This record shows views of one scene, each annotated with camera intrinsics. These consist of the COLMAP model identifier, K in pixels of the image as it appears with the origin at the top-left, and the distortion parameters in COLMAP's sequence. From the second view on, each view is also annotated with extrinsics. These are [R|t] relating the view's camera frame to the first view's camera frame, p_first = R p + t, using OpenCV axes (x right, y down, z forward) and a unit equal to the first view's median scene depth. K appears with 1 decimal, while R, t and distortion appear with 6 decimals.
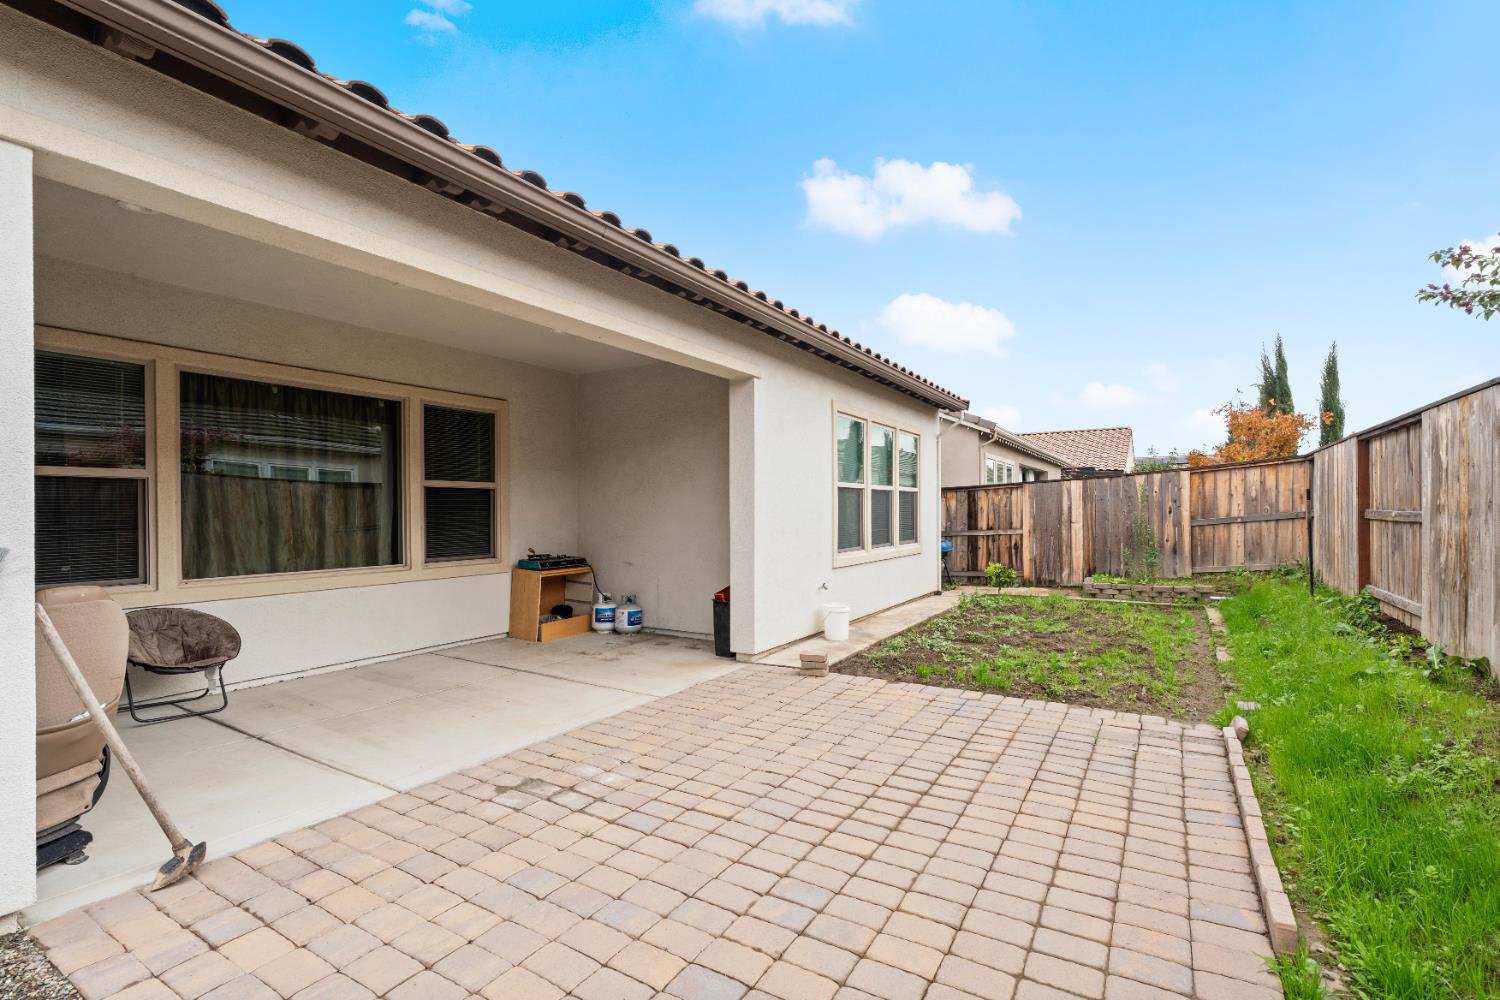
lens RADIAL K [[678.7, 0, 750.9], [0, 678.7, 512.9], [0, 0, 1]] dist [-0.007075, 0.002699]
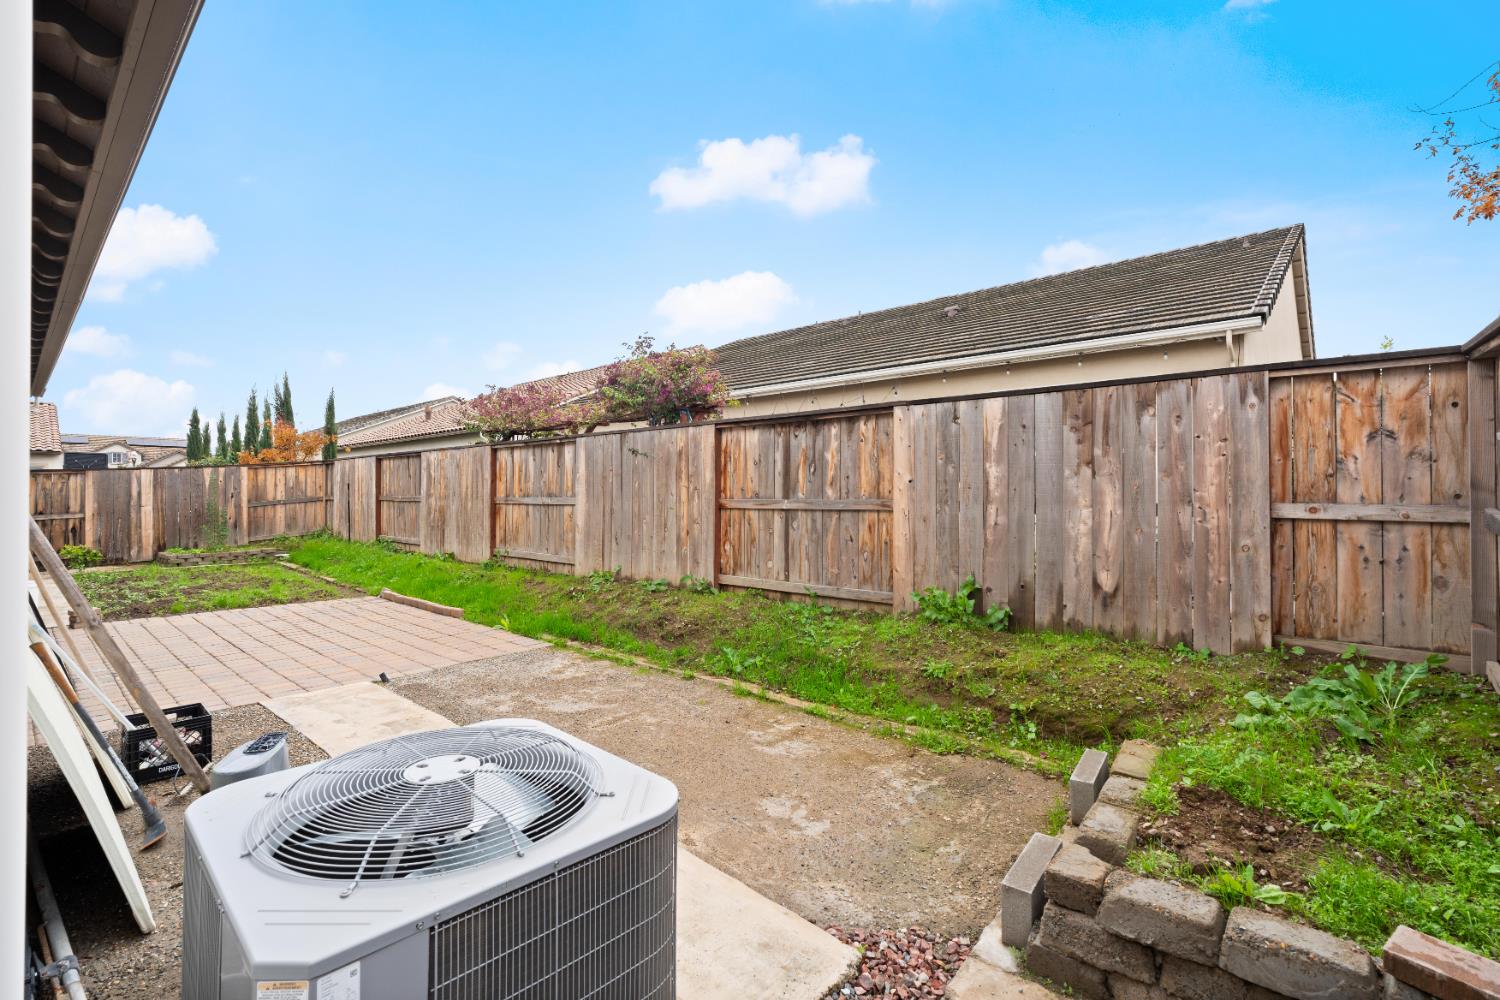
lens RADIAL K [[678.7, 0, 744.7], [0, 678.7, 495.5], [0, 0, 1]] dist [-0.007075, 0.002699]
pose [[0.185537, 0.003027, 0.982633, -0.526953], [0.001129, 0.999994, -0.003294, 0.001560], [-0.982637, 0.001720, 0.185532, -0.245401]]
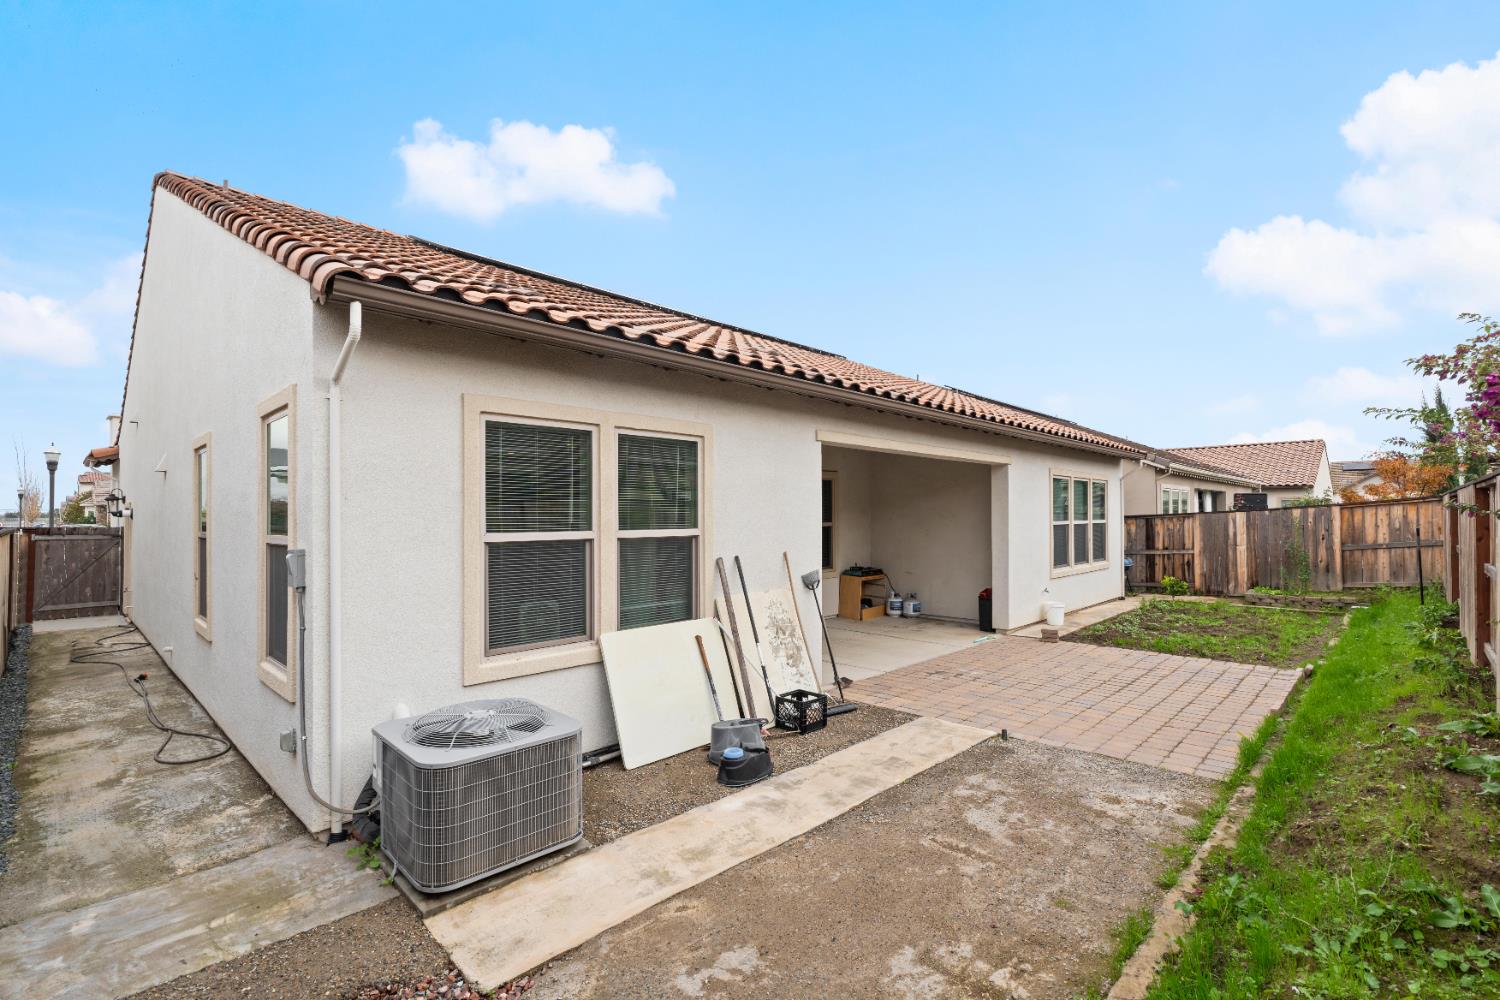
lens RADIAL K [[678.7, 0, 753.8], [0, 678.7, 506.8], [0, 0, 1]] dist [-0.007075, 0.002699]
pose [[0.977737, -0.001252, -0.209828, -0.160438], [-0.001801, 0.999895, -0.014359, -0.043119], [0.209824, 0.014417, 0.977633, -0.478676]]
